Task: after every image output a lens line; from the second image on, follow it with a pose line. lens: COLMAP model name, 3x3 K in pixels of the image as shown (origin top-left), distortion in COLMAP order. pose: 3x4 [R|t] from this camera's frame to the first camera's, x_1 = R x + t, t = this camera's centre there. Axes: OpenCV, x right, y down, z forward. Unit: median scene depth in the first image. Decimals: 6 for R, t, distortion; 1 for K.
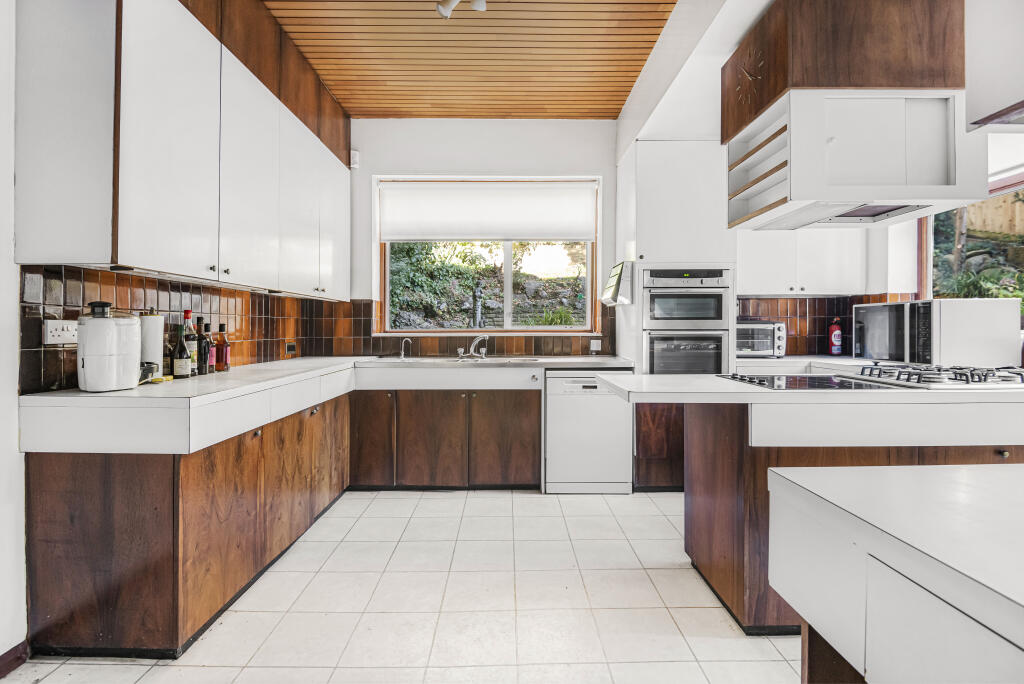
lens RADIAL K [[465.5, 0, 510.0], [0, 465.5, 326.1], [0, 0, 1]] dist [0.003119, -0.008483]
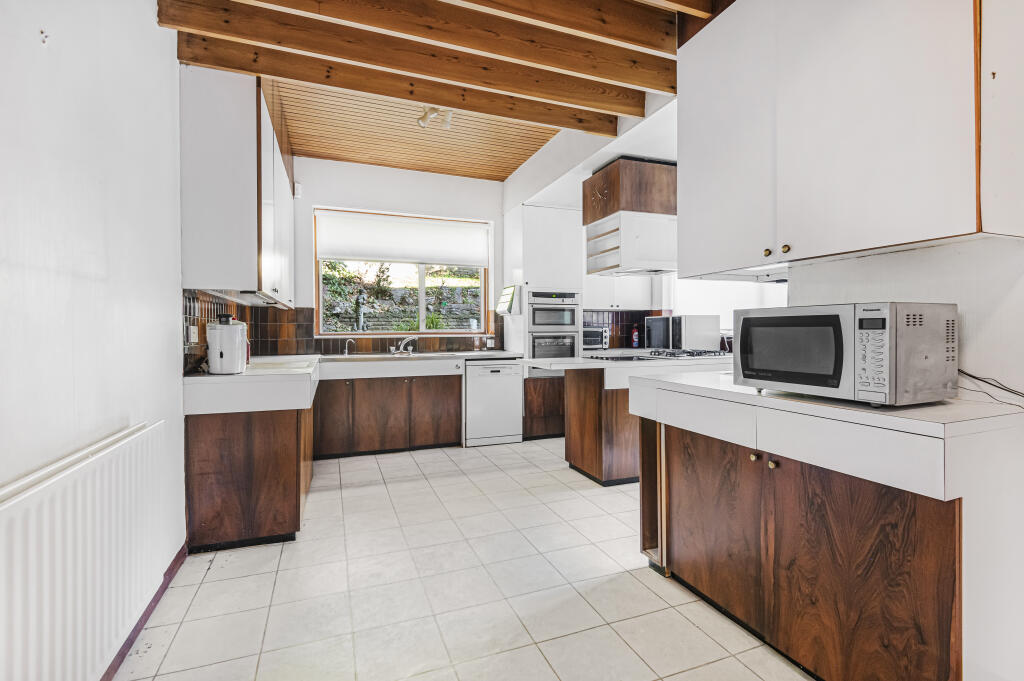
lens RADIAL K [[465.5, 0, 510.0], [0, 465.5, 324.6], [0, 0, 1]] dist [0.003119, -0.008483]
pose [[0.935016, 0.002695, 0.354594, -0.295777], [0.000960, 0.999948, -0.010131, -0.000789], [-0.354603, 0.009813, 0.934965, -0.374401]]
